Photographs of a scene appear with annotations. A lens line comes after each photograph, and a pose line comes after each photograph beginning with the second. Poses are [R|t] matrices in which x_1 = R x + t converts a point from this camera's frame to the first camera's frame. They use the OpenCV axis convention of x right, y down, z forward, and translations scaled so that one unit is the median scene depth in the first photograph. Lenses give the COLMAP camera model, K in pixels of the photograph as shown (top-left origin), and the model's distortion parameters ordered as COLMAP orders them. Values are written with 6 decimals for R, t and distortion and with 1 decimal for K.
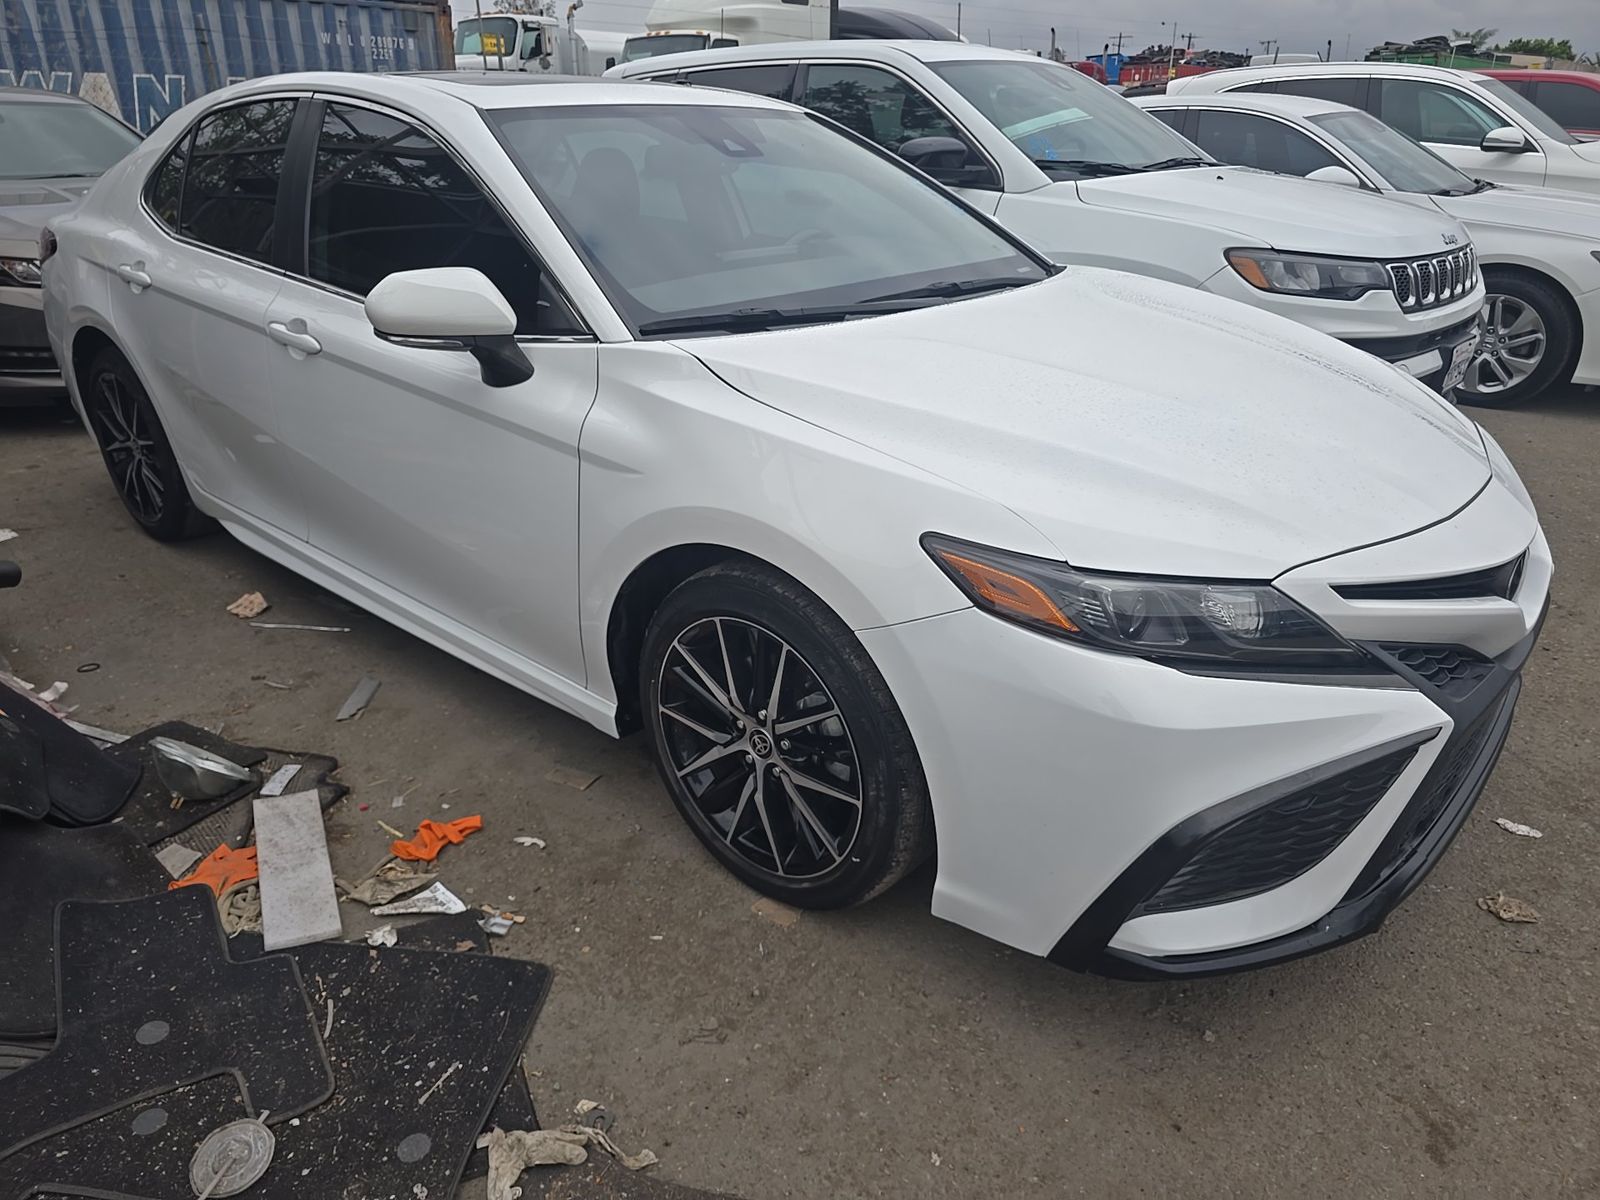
lens RADIAL K [[1116.7, 0, 800.0], [0, 1116.7, 600.0], [0, 0, 1]] dist [0.039994, -0.037351]
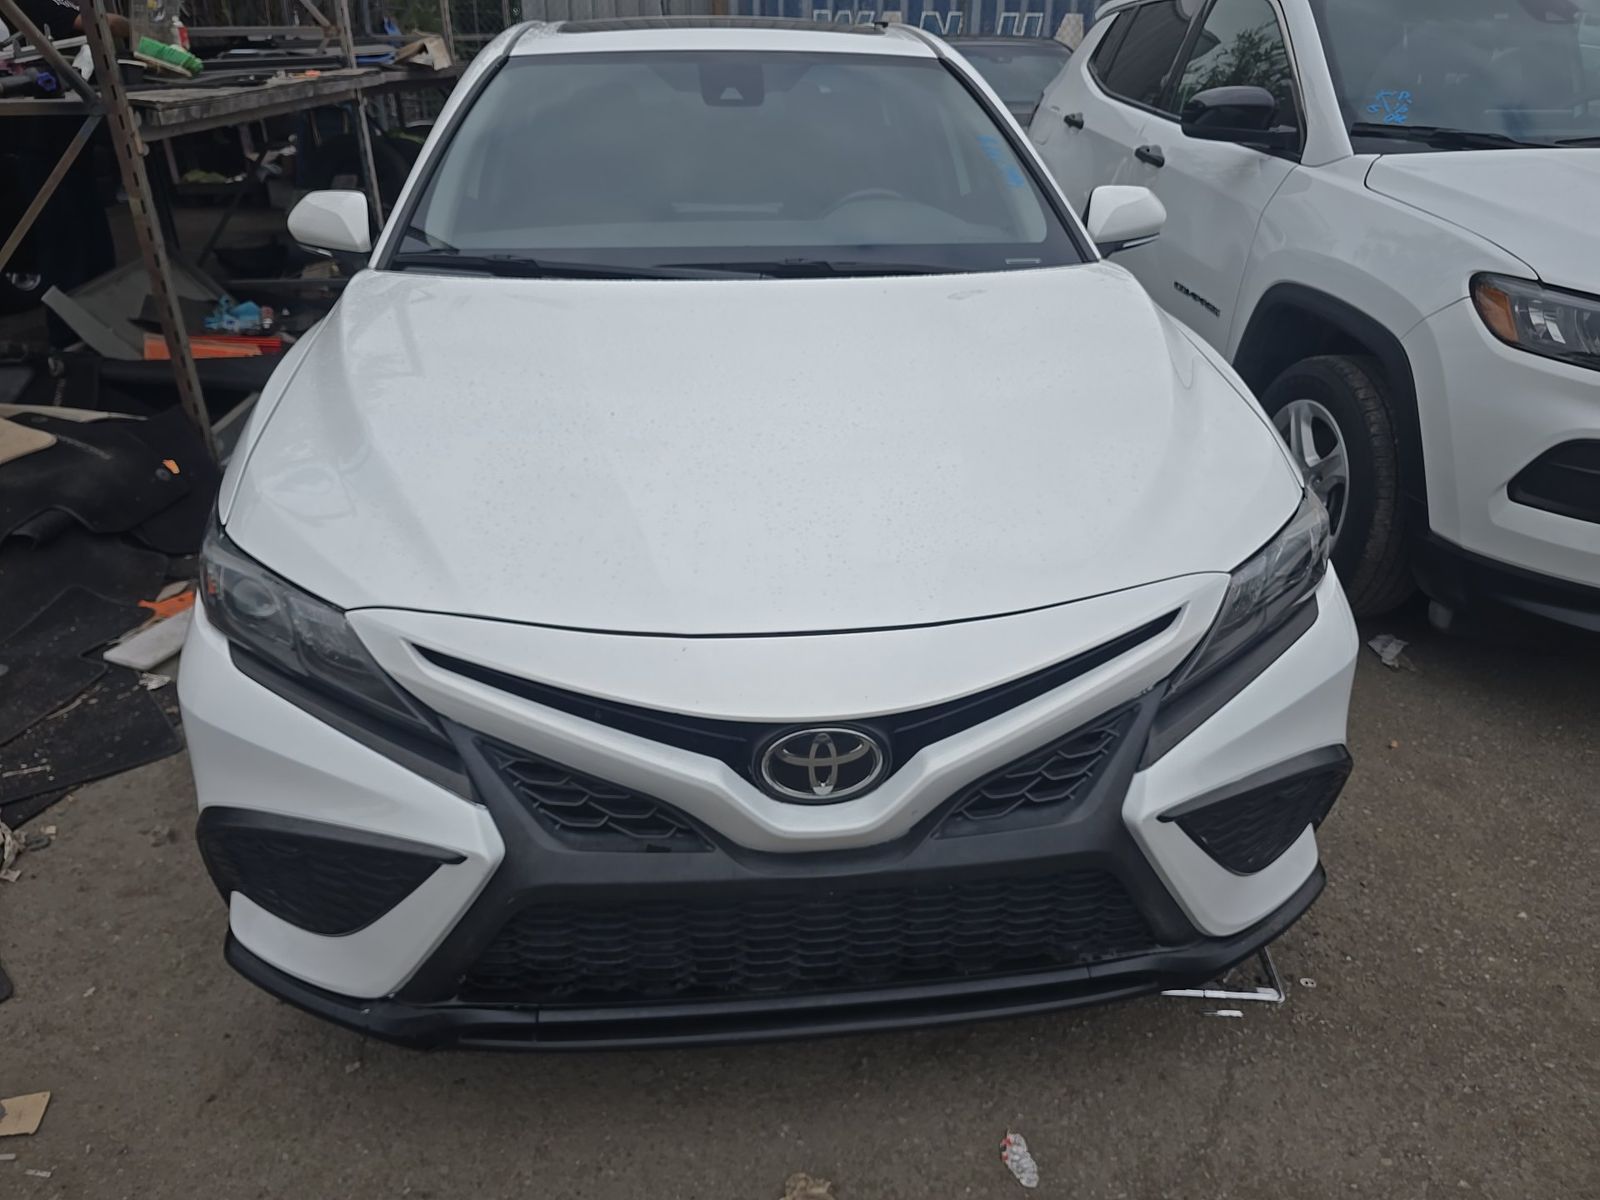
lens RADIAL K [[1116.7, 0, 800.0], [0, 1116.7, 600.0], [0, 0, 1]] dist [0.039994, -0.037351]
pose [[0.725133, 0.306838, -0.616467, 0.884307], [-0.274839, 0.949802, 0.149466, -0.185850], [0.631384, 0.061047, 0.773064, 0.385444]]
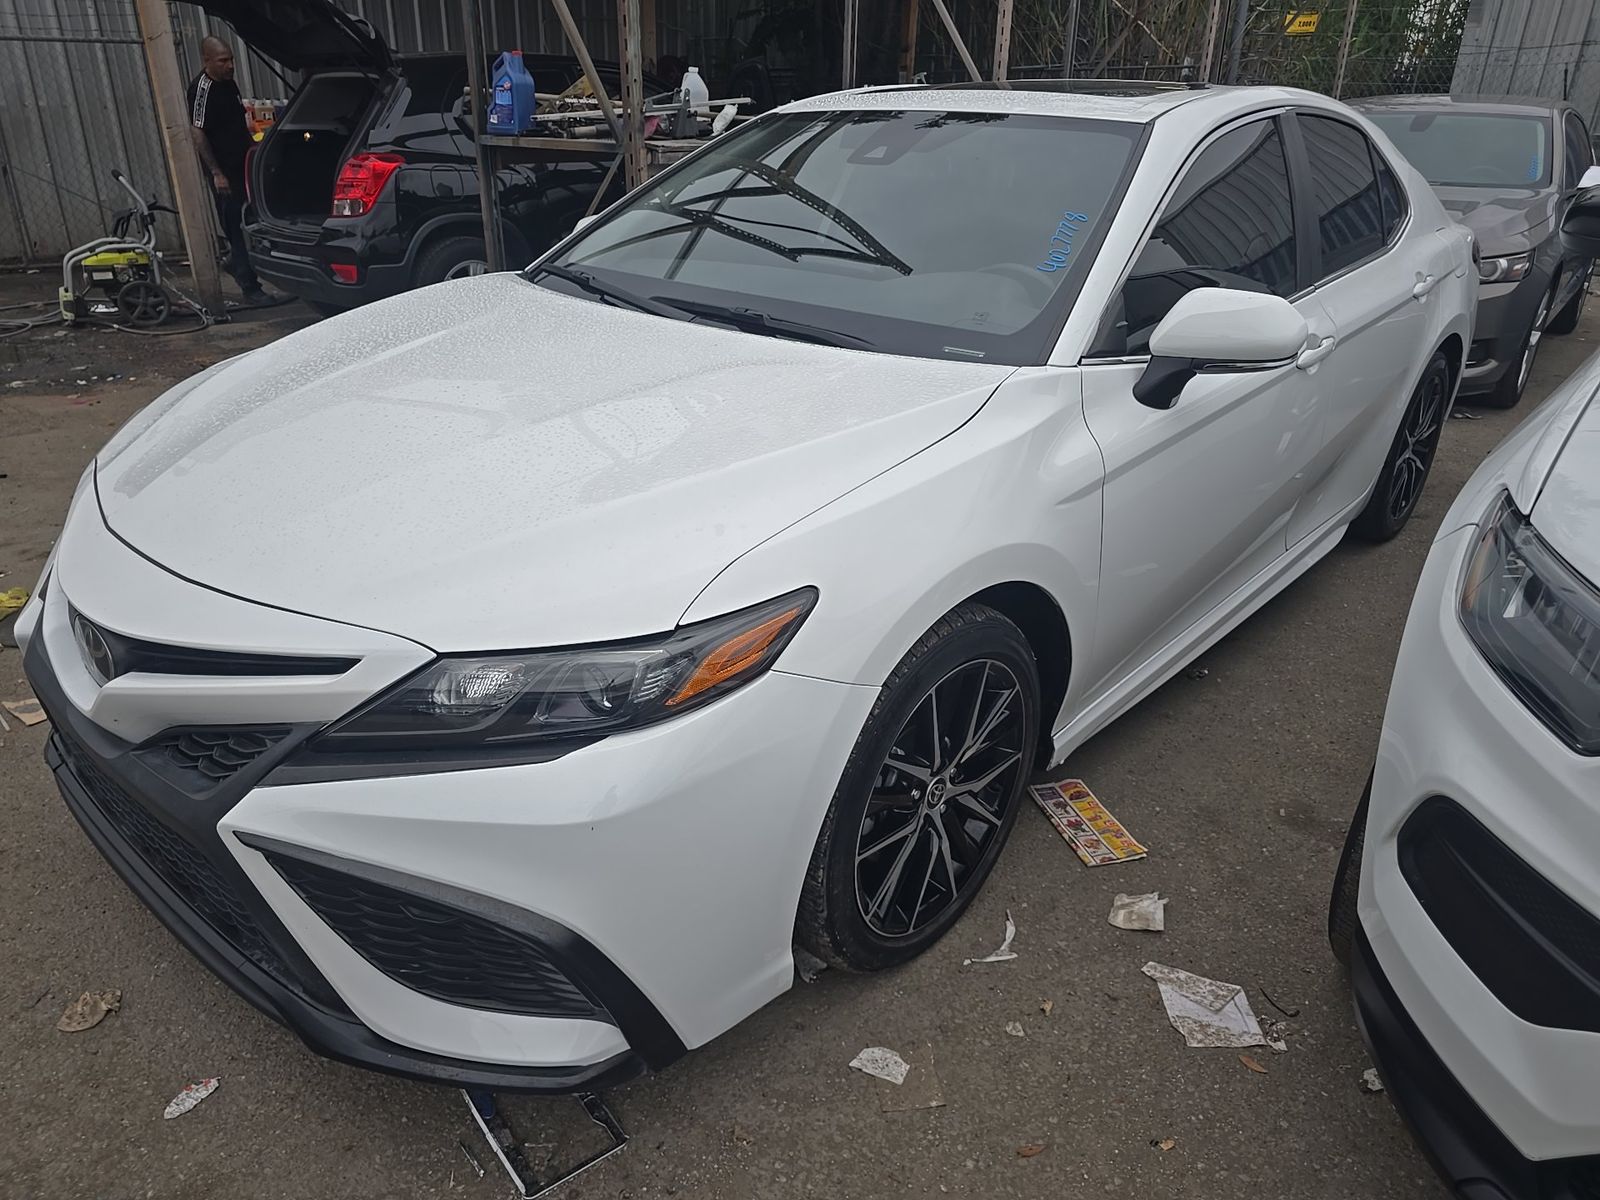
lens RADIAL K [[1116.7, 0, 800.0], [0, 1116.7, 600.0], [0, 0, 1]] dist [0.039994, -0.037351]
pose [[-0.033673, 0.400219, -0.915801, 1.204534], [-0.413609, 0.828590, 0.377315, -0.518484], [0.909831, 0.391489, 0.137633, 1.174133]]
